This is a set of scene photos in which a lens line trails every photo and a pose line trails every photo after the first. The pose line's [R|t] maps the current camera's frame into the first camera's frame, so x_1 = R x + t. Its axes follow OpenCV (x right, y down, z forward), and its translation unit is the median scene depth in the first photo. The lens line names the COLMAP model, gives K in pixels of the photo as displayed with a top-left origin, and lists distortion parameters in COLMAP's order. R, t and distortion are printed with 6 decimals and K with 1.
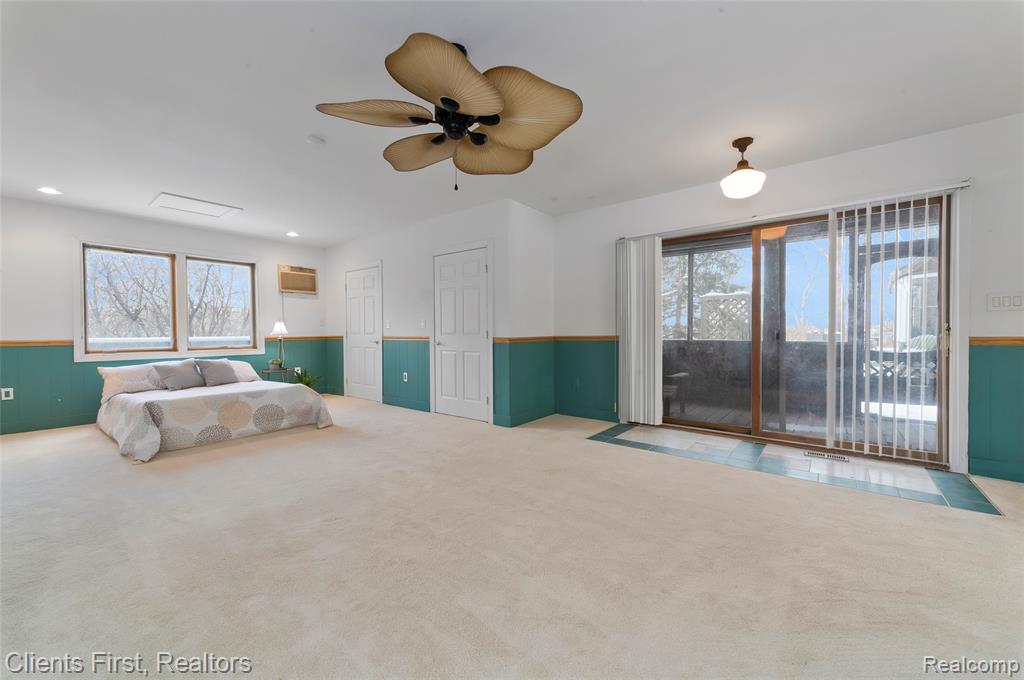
lens RADIAL K [[392.0, 0, 512.6], [0, 392.0, 336.8], [0, 0, 1]] dist [0.001254, 0.000086]
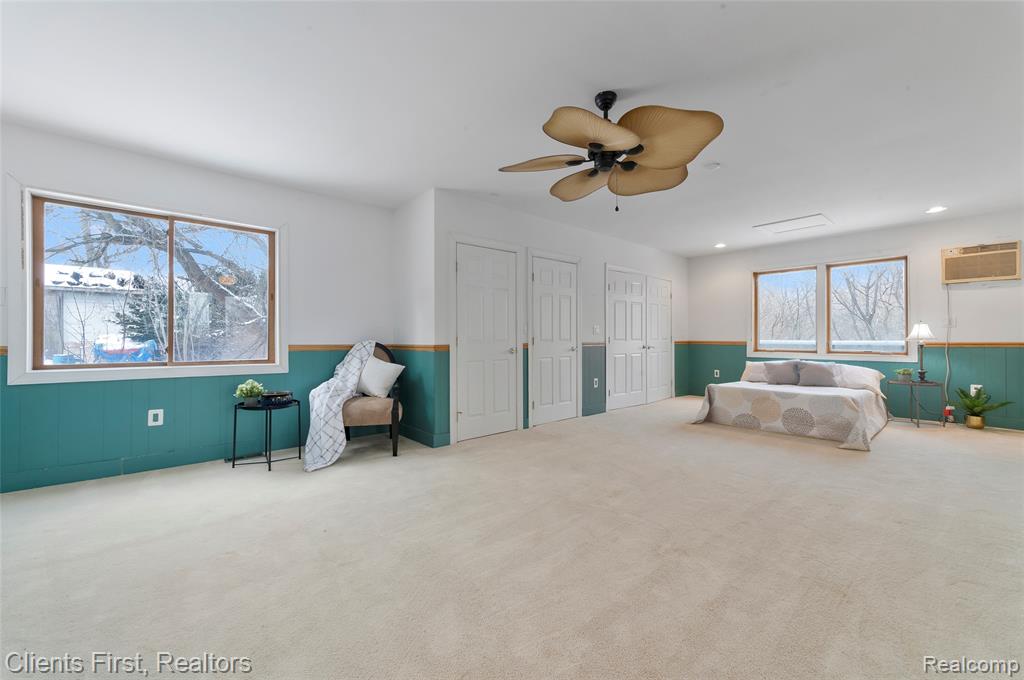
lens RADIAL K [[403.5, 0, 513.8], [0, 403.5, 338.3], [0, 0, 1]] dist [0.005530, 0.000226]
pose [[-0.177382, 0.007419, -0.984114, 0.451483], [-0.012268, 0.999877, 0.009749, -0.006808], [0.984066, 0.013803, -0.177270, 0.393953]]
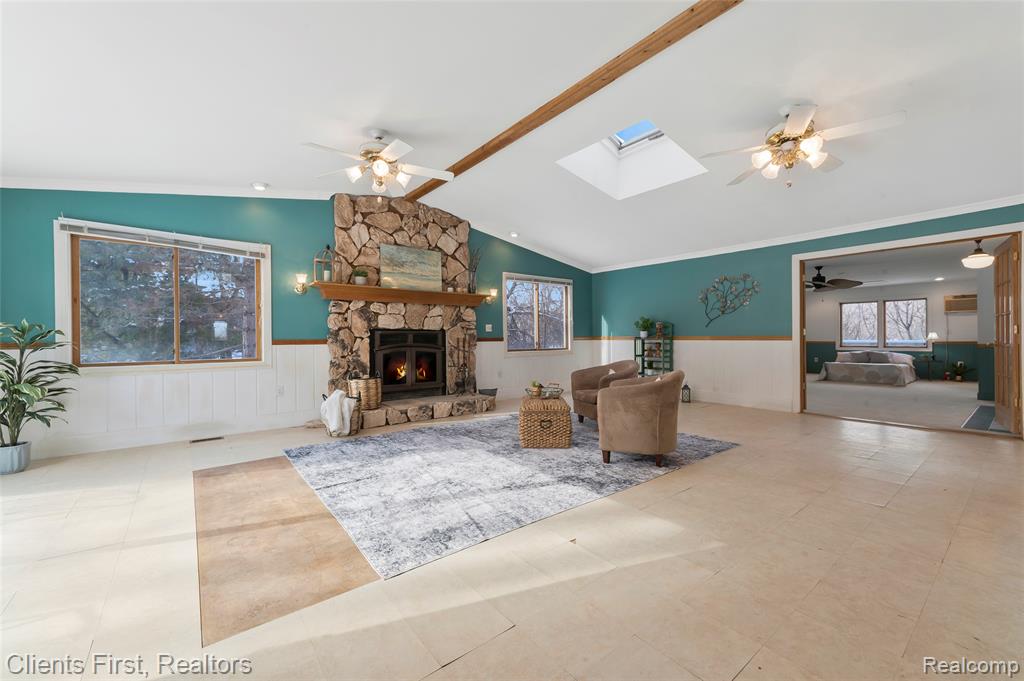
lens RADIAL K [[410.7, 0, 512.7], [0, 410.7, 339.0], [0, 0, 1]] dist [0.010577, 0.000122]
pose [[-0.225175, 0.010026, -0.974267, 1.864006], [-0.007103, 0.999904, 0.011932, -0.022148], [0.974292, 0.009607, -0.225082, -0.424653]]
